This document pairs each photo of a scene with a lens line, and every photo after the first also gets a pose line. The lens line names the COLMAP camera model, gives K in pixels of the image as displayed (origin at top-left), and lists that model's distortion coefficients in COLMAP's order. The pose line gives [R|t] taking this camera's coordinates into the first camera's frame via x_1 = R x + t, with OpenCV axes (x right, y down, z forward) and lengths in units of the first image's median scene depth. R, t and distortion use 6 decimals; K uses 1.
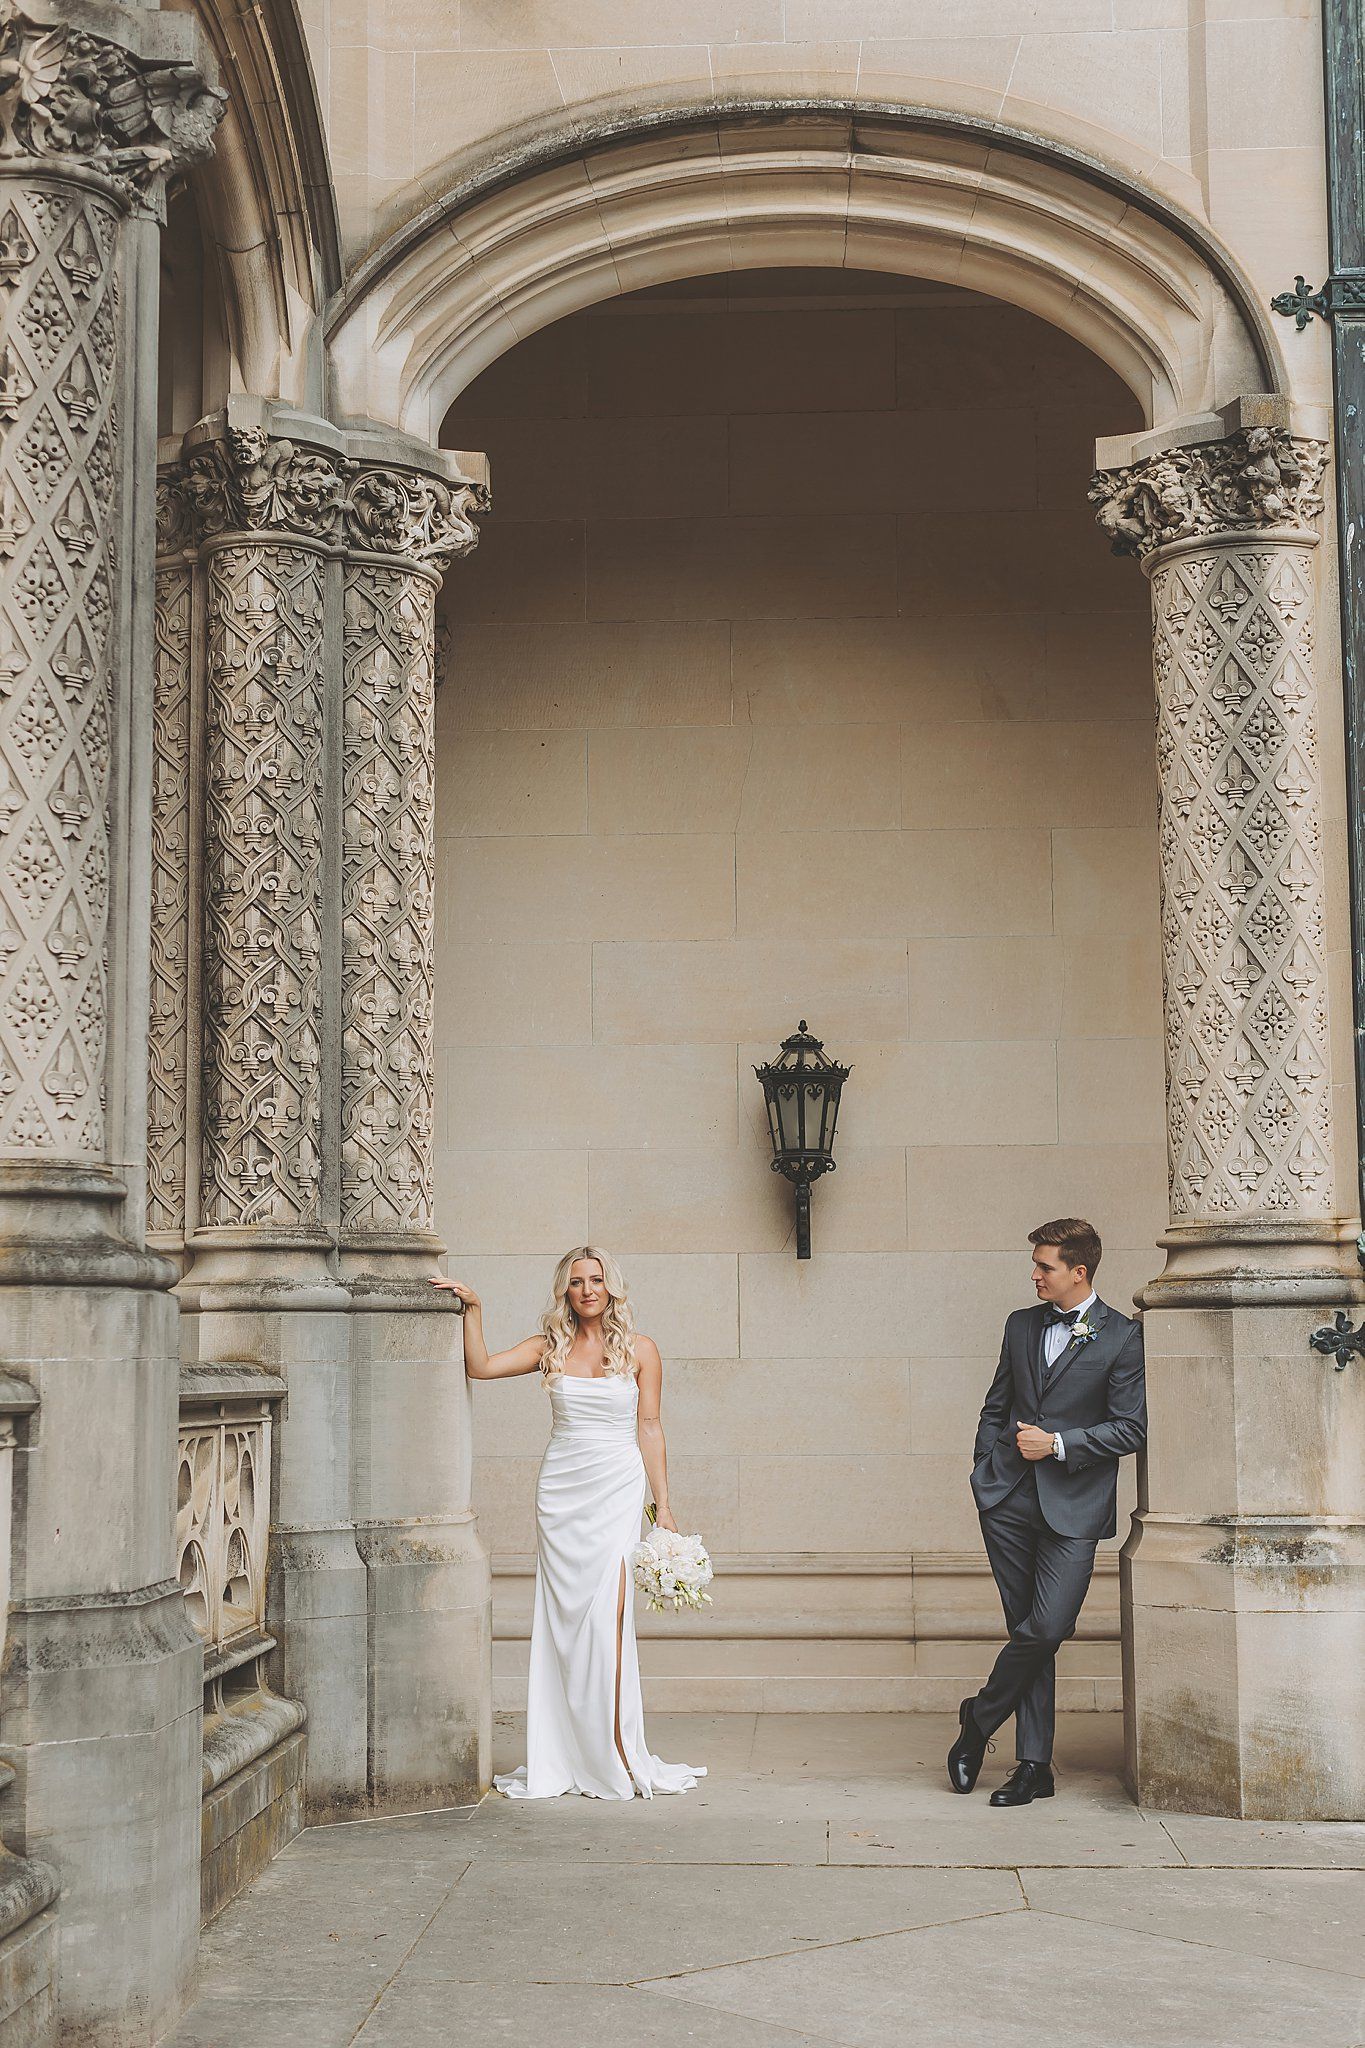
lens RADIAL K [[2997.1, 0, 682.5], [0, 2997.1, 1024.0], [0, 0, 1]] dist [0.008471, -0.030317]
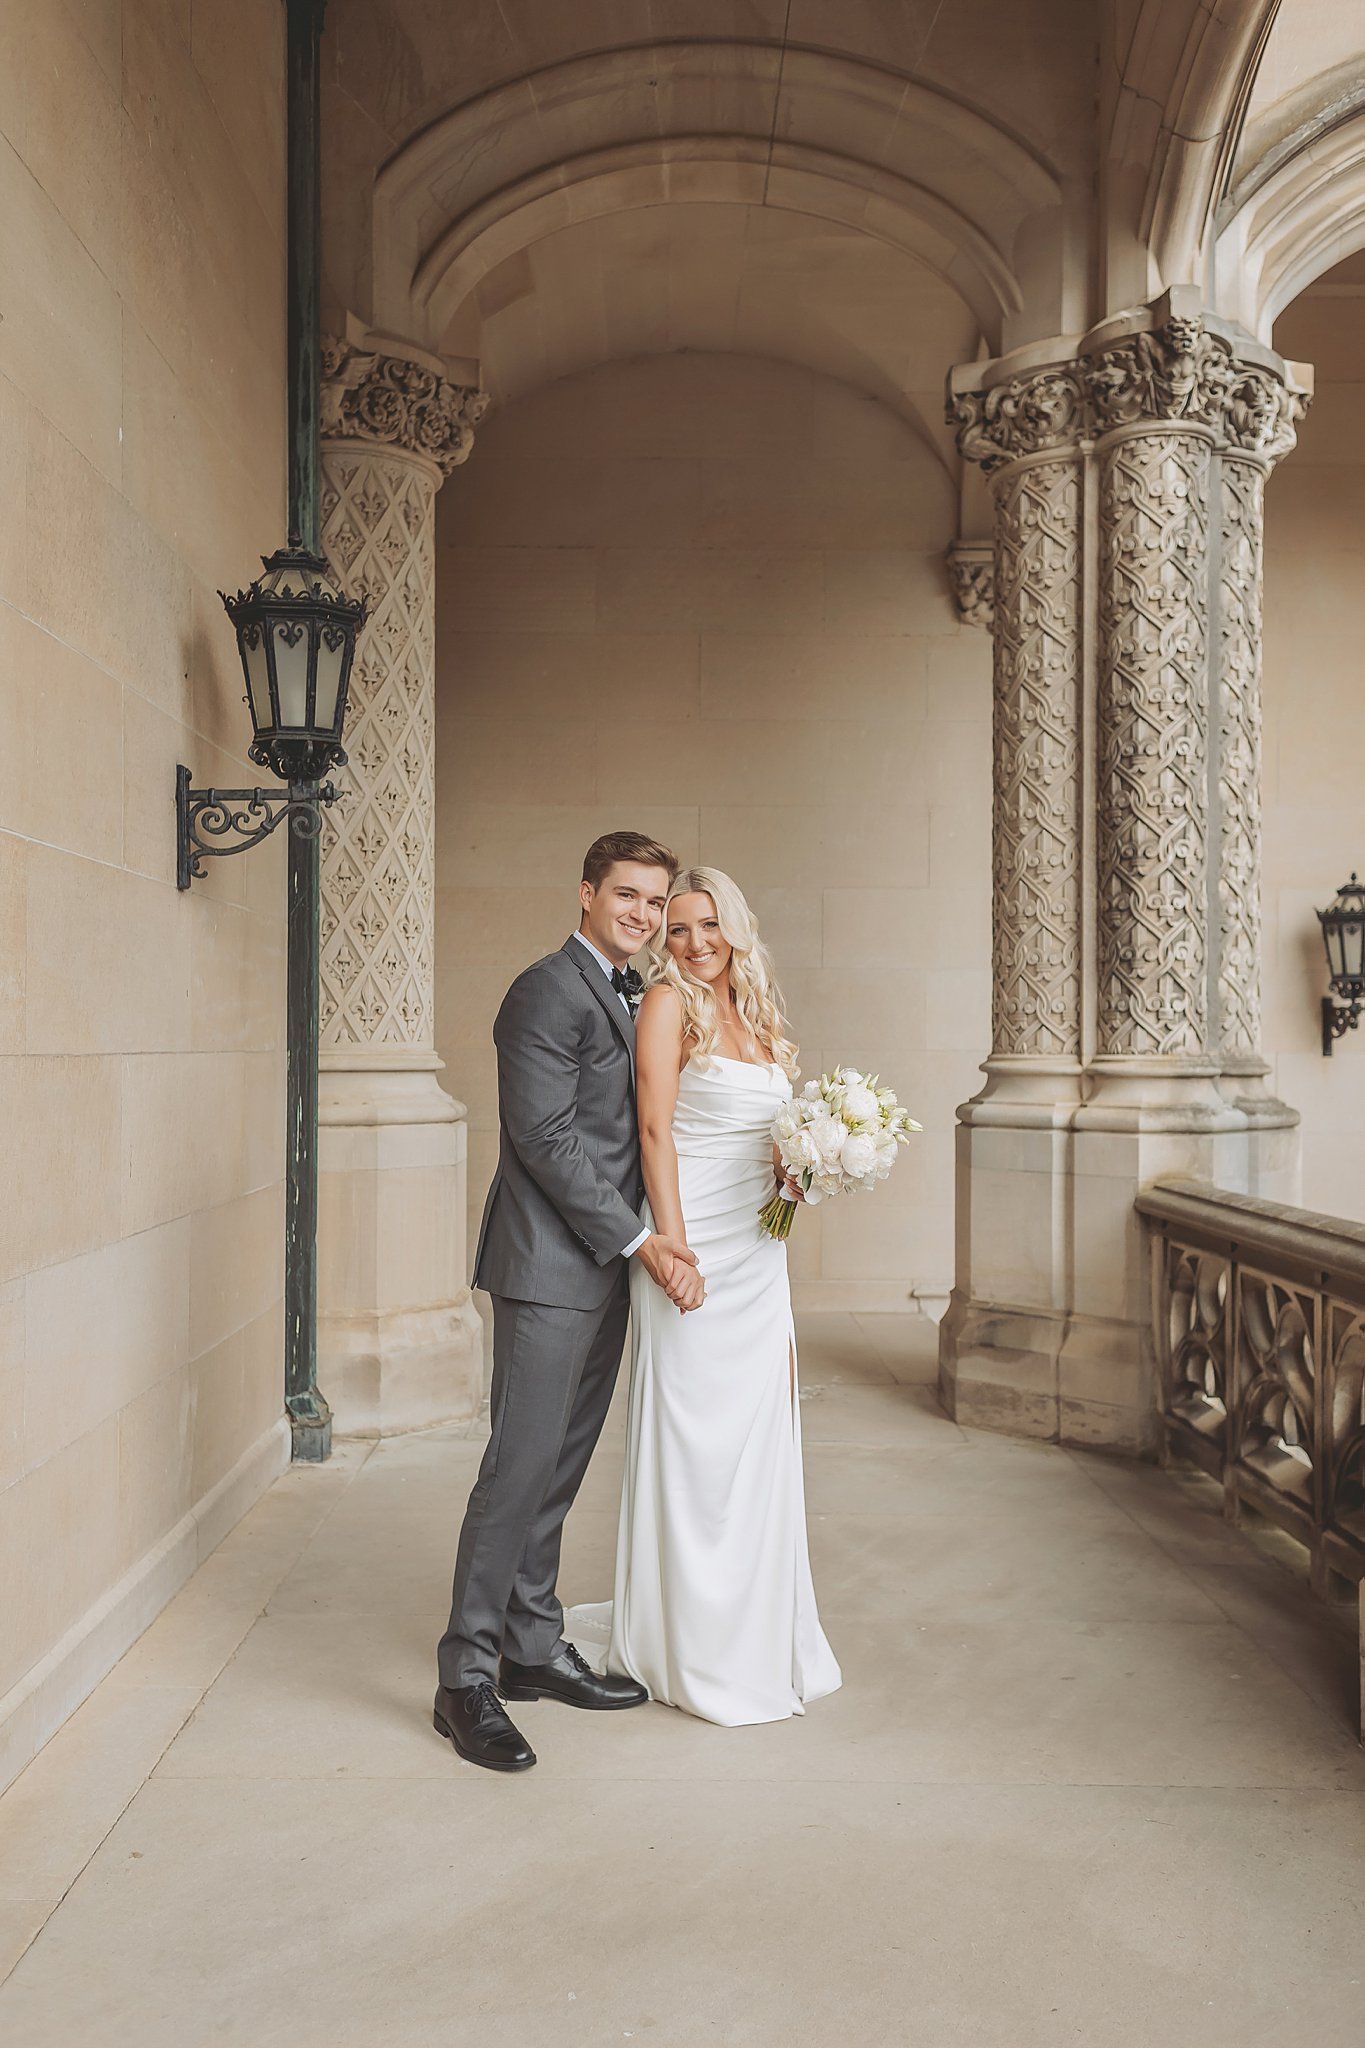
lens RADIAL K [[1670.0, 0, 682.0], [0, 1670.0, 1038.1], [0, 0, 1]] dist [0.024584, -0.010833]
pose [[0.997943, 0.009780, 0.063361, -0.359476], [-0.016591, 0.994025, 0.107884, -0.003925], [-0.061927, -0.108713, 0.992142, 0.382849]]
